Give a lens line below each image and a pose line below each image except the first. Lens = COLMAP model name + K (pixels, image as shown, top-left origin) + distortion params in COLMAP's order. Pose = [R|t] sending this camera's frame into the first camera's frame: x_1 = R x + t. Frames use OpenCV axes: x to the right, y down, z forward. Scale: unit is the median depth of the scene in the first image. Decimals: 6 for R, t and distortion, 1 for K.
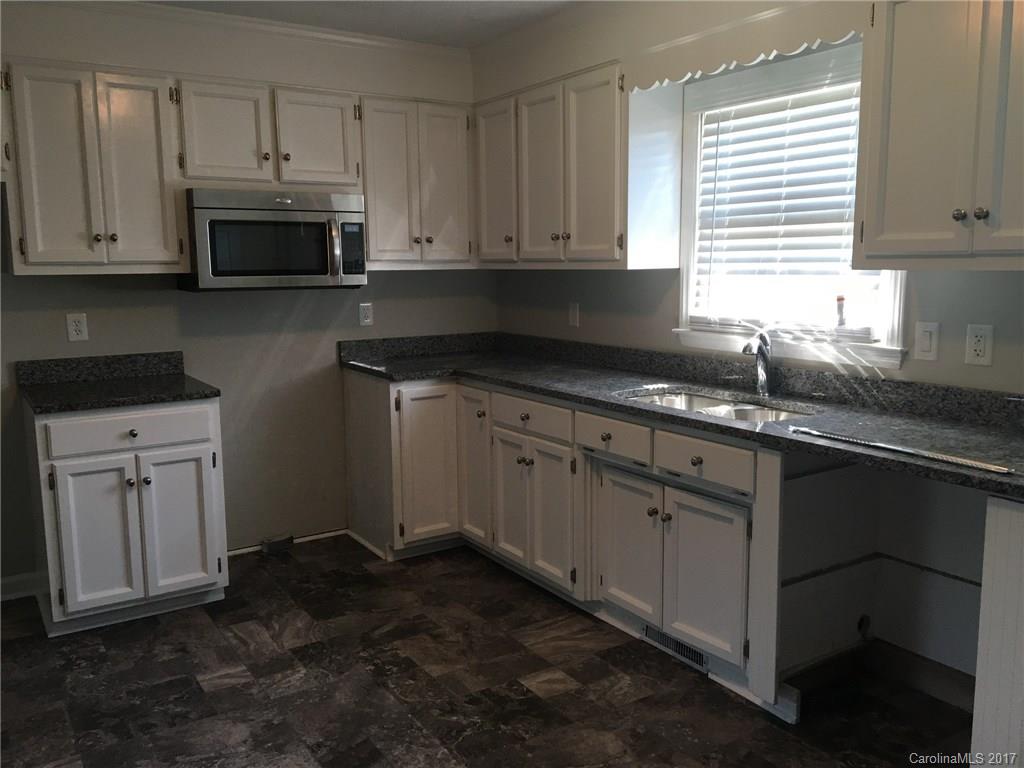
lens RADIAL K [[870.6, 0, 504.1], [0, 870.6, 379.1], [0, 0, 1]] dist [0.051399, -0.083598]
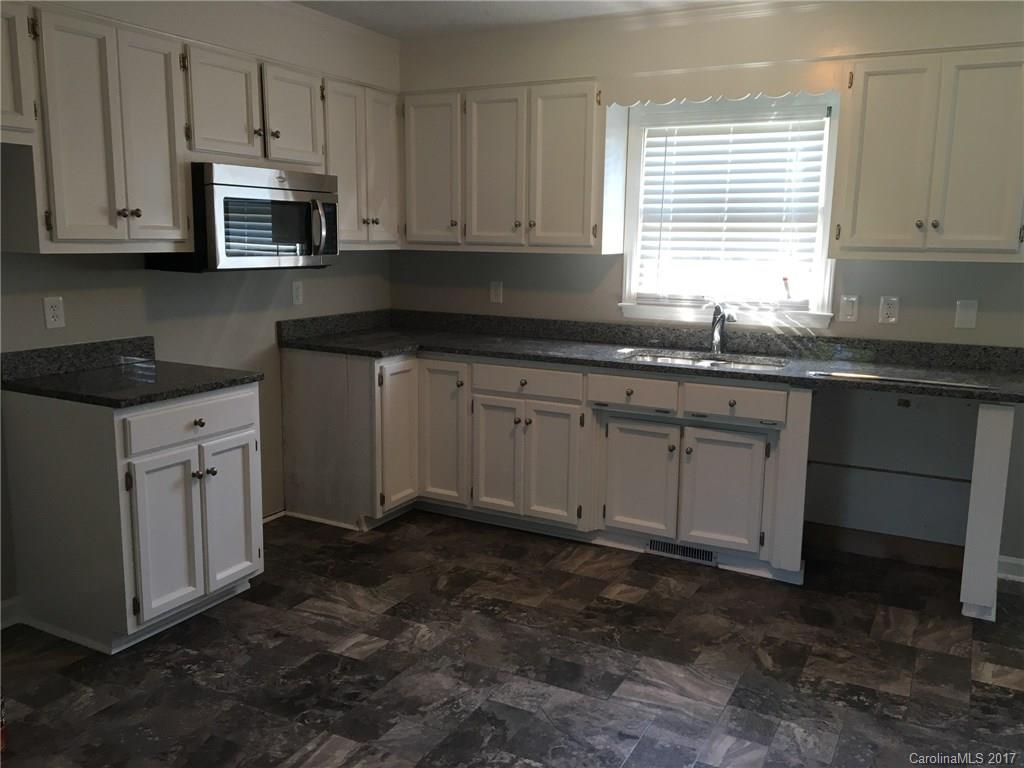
lens RADIAL K [[870.6, 0, 512.9], [0, 870.6, 383.0], [0, 0, 1]] dist [0.051399, -0.083598]
pose [[0.872020, -0.060637, 0.485700, -0.569676], [0.044651, 0.998014, 0.044431, -0.007967], [-0.487430, -0.017058, 0.872995, 0.008781]]
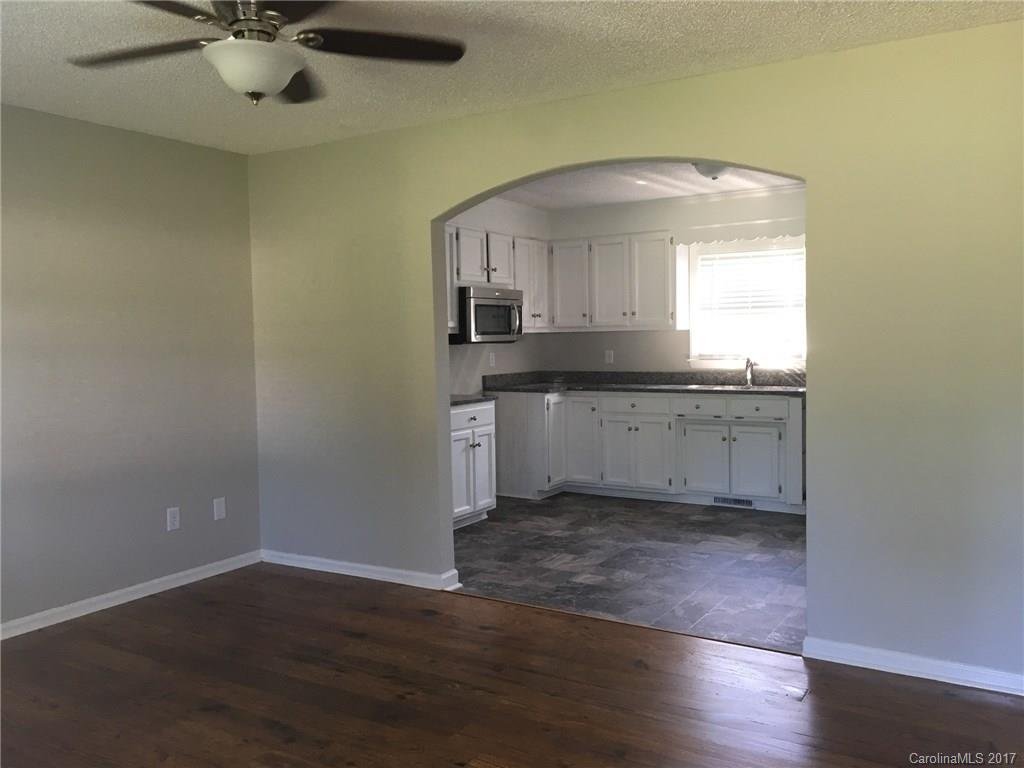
lens RADIAL K [[870.6, 0, 492.5], [0, 870.6, 371.9], [0, 0, 1]] dist [0.051399, -0.083598]
pose [[0.910063, -0.022585, 0.413854, -1.113071], [0.064280, 0.994124, -0.087099, 0.123800], [-0.409455, 0.105868, 0.906167, -0.668368]]
